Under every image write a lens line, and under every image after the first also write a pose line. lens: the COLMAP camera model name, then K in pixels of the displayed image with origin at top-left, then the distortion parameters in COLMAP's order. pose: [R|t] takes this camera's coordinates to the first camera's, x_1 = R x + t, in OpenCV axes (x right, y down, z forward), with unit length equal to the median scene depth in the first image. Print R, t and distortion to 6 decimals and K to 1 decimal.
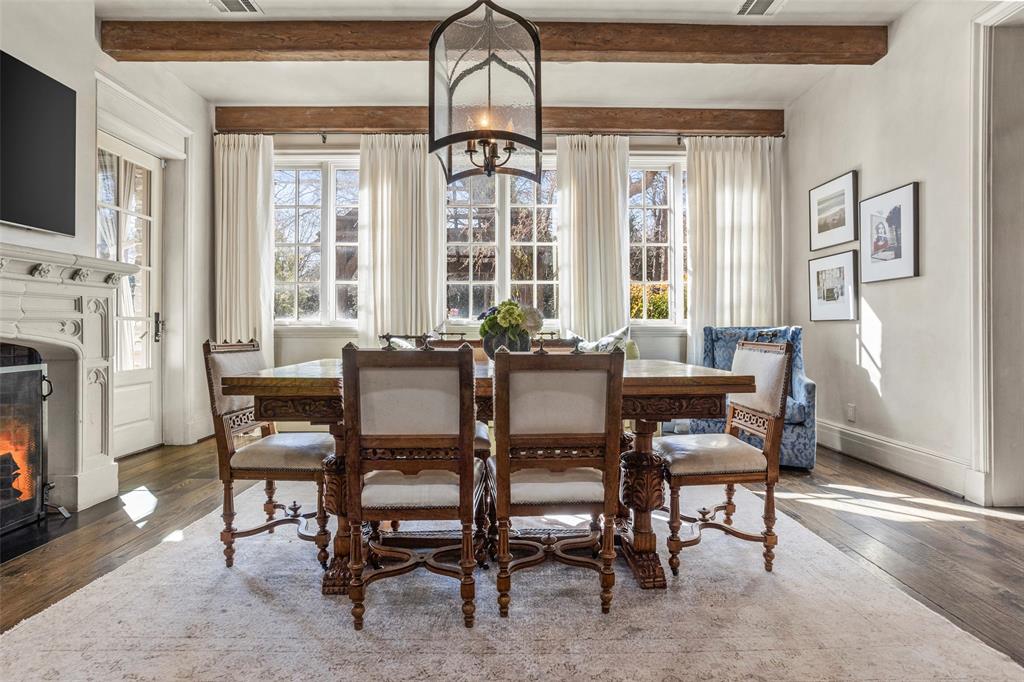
lens RADIAL K [[510.5, 0, 508.5], [0, 510.5, 330.9], [0, 0, 1]] dist [-0.033883, 0.016810]
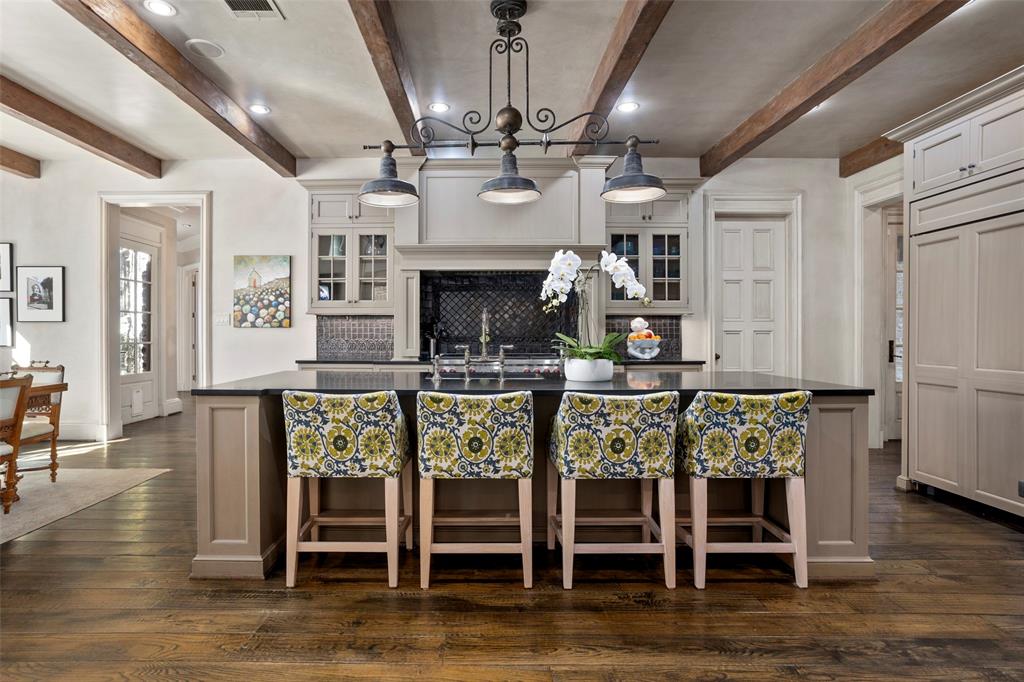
lens RADIAL K [[510.5, 0, 482.4], [0, 510.5, 336.0], [0, 0, 1]] dist [-0.033883, 0.016810]
pose [[-0.001609, -0.002992, 0.999994, -0.845253], [-0.000767, 0.999995, 0.002990, -0.061723], [-0.999998, -0.000762, -0.001611, -0.396566]]
